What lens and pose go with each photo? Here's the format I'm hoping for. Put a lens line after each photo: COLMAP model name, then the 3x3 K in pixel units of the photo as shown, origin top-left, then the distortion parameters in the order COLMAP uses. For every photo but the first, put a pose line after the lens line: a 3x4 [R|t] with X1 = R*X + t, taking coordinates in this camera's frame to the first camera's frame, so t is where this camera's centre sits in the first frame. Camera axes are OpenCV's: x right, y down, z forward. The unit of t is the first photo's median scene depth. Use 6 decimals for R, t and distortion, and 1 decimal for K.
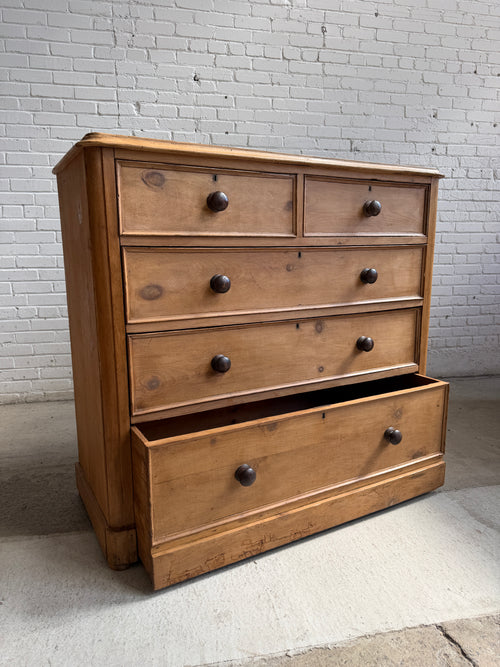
lens RADIAL K [[490.6, 0, 250.4], [0, 490.6, 335.0], [0, 0, 1]] dist [0.019135, -0.028399]
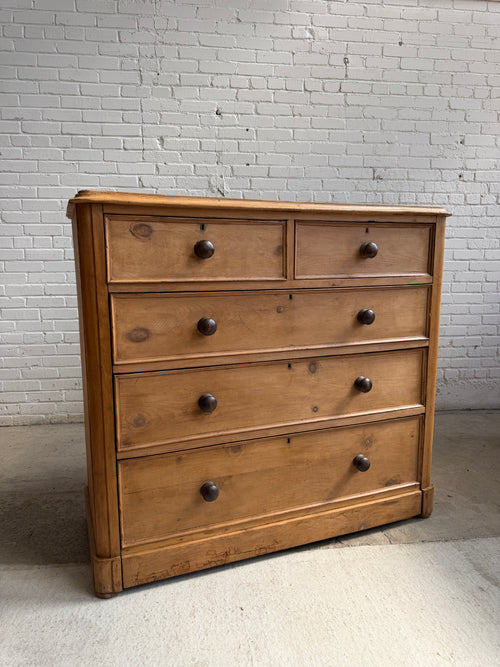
lens RADIAL K [[490.6, 0, 247.9], [0, 490.6, 333.2], [0, 0, 1]] dist [0.019135, -0.028399]
pose [[0.995399, 0.016208, -0.094435, 0.054667], [-0.019240, 0.999325, -0.031287, -0.029833], [0.093864, 0.032960, 0.995039, -0.000554]]
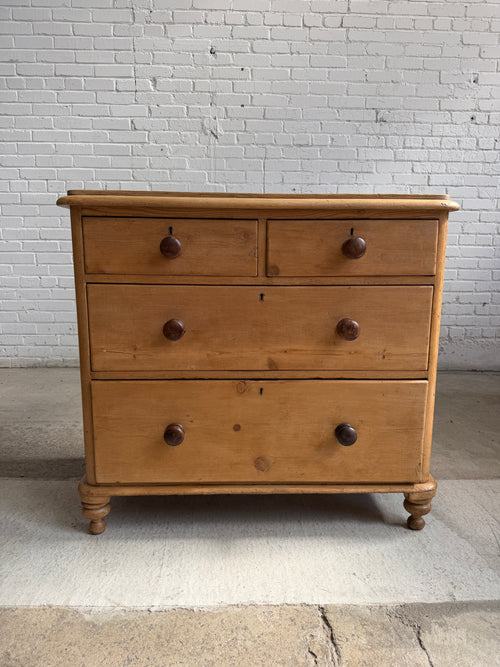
lens RADIAL K [[490.6, 0, 247.7], [0, 490.6, 334.4], [0, 0, 1]] dist [0.019135, -0.028399]
pose [[0.982203, 0.048224, -0.181525, 0.165134], [-0.046812, 0.998831, 0.012055, 0.034261], [0.181894, -0.003342, 0.983312, 0.032793]]
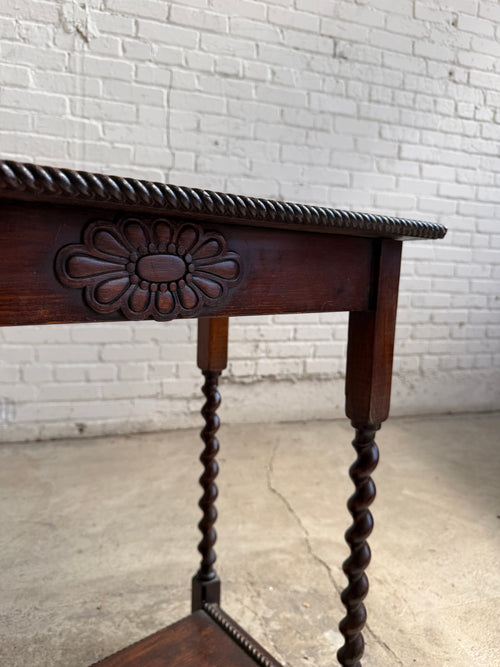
lens RADIAL K [[490.6, 0, 247.3], [0, 490.6, 328.3], [0, 0, 1]] dist [0.019135, -0.028399]
pose [[0.992859, 0.028254, 0.115903, 0.031728], [-0.022810, 0.998585, -0.048031, 0.009428], [-0.117096, 0.045044, 0.992099, 0.429940]]
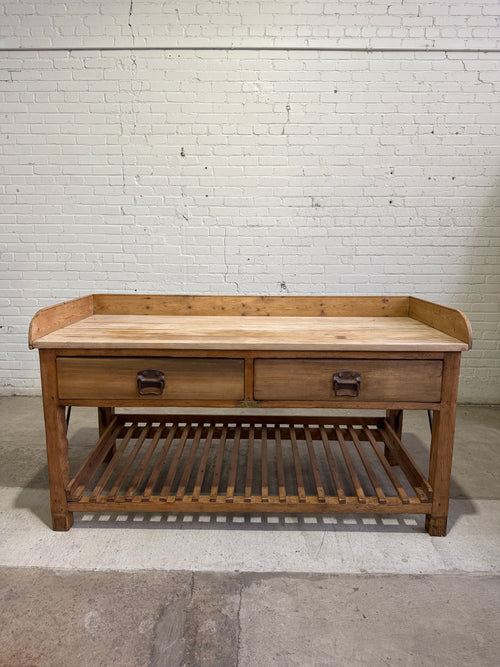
lens RADIAL K [[490.6, 0, 249.0], [0, 490.6, 331.3], [0, 0, 1]] dist [0.019135, -0.028399]
pose [[0.971769, 0.052291, -0.230068, 0.370057], [-0.051136, 0.998631, 0.010983, -0.083454], [0.230327, 0.001092, 0.973113, -0.202231]]
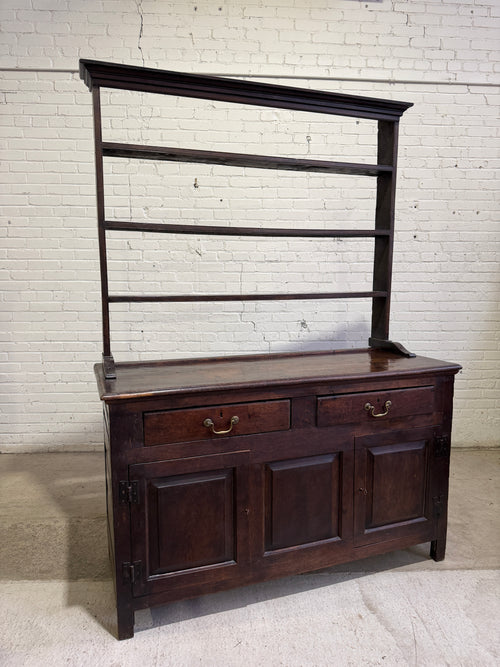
lens RADIAL K [[490.6, 0, 250.9], [0, 490.6, 328.6], [0, 0, 1]] dist [0.019135, -0.028399]
pose [[0.987929, 0.025854, -0.152732, 0.207110], [-0.035042, 0.997714, -0.057778, -0.111570], [0.150889, 0.062433, 0.986577, -0.123934]]
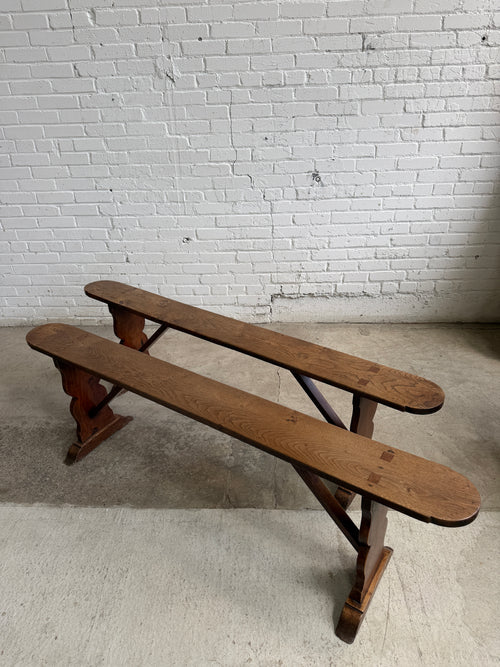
lens RADIAL K [[490.6, 0, 247.7], [0, 490.6, 336.9], [0, 0, 1]] dist [0.019135, -0.028399]
pose [[0.968162, 0.098520, -0.230121, 0.271463], [-0.015702, 0.941385, 0.336968, -0.222565], [0.249830, -0.322627, 0.912961, 0.107788]]
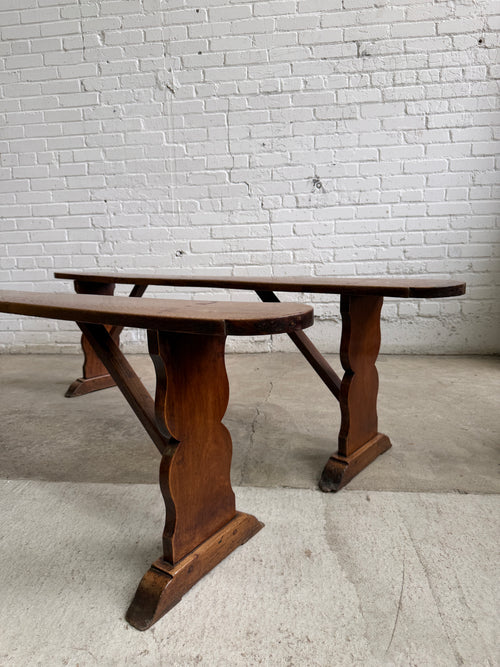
lens RADIAL K [[490.6, 0, 243.4], [0, 490.6, 328.8], [0, 0, 1]] dist [0.019135, -0.028399]
pose [[0.943609, 0.032087, -0.329503, 0.327830], [-0.029945, 0.999485, 0.011574, 0.061068], [0.329705, -0.001054, 0.944083, 0.212861]]
